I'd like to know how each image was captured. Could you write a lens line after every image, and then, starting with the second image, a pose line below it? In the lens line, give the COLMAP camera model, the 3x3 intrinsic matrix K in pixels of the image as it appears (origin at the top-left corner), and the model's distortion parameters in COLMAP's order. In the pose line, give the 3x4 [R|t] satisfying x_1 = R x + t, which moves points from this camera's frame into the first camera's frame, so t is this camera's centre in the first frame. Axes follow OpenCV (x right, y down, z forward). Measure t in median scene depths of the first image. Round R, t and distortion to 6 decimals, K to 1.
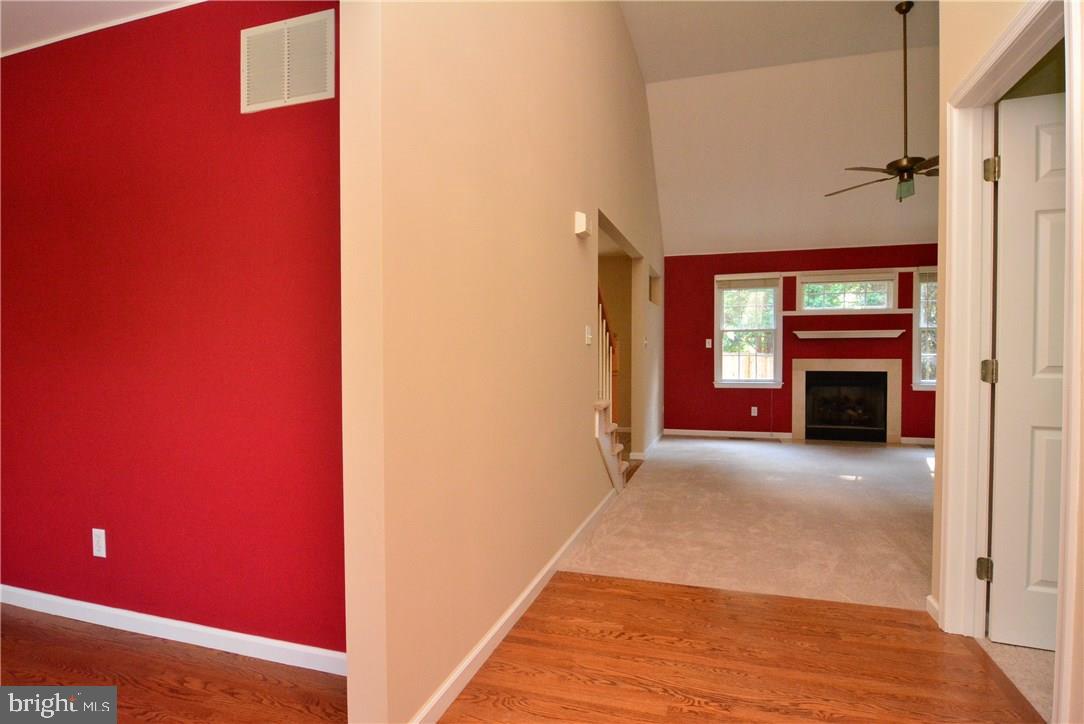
lens RADIAL K [[583.8, 0, 539.7], [0, 583.8, 362.2], [0, 0, 1]] dist [-0.016619, -0.002089]
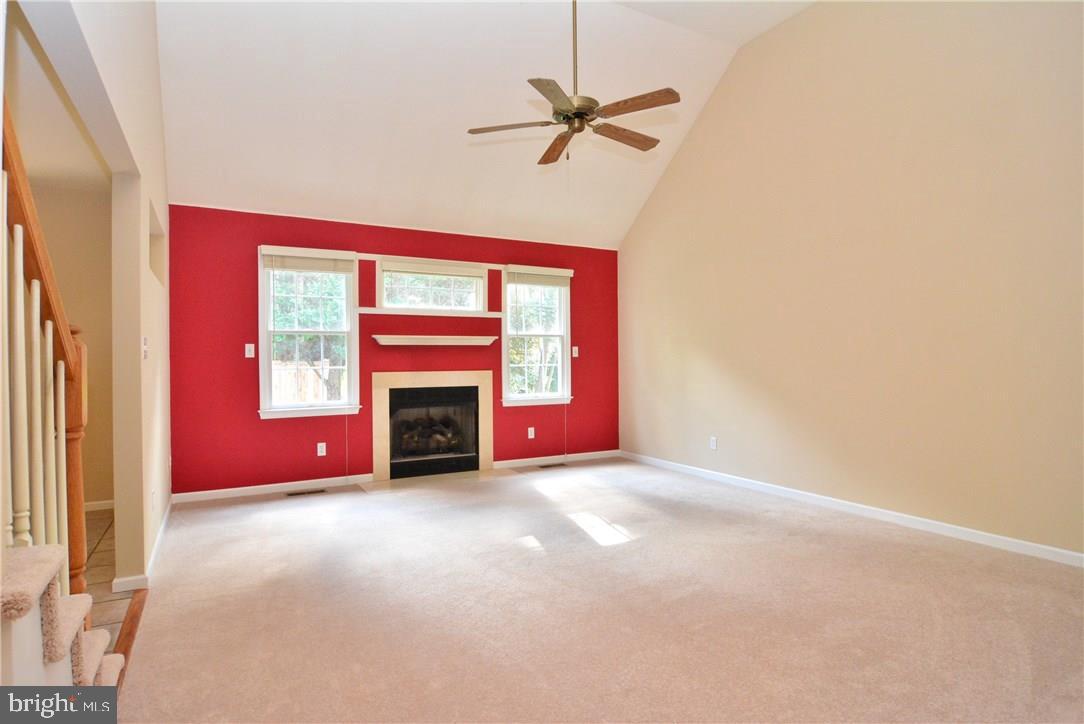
lens RADIAL K [[583.8, 0, 539.7], [0, 583.8, 362.2], [0, 0, 1]] dist [-0.016619, -0.002089]
pose [[0.681882, -0.008011, 0.731418, 0.041408], [0.014723, 0.999888, -0.002774, -0.013957], [-0.731314, 0.012660, 0.681923, 0.351585]]
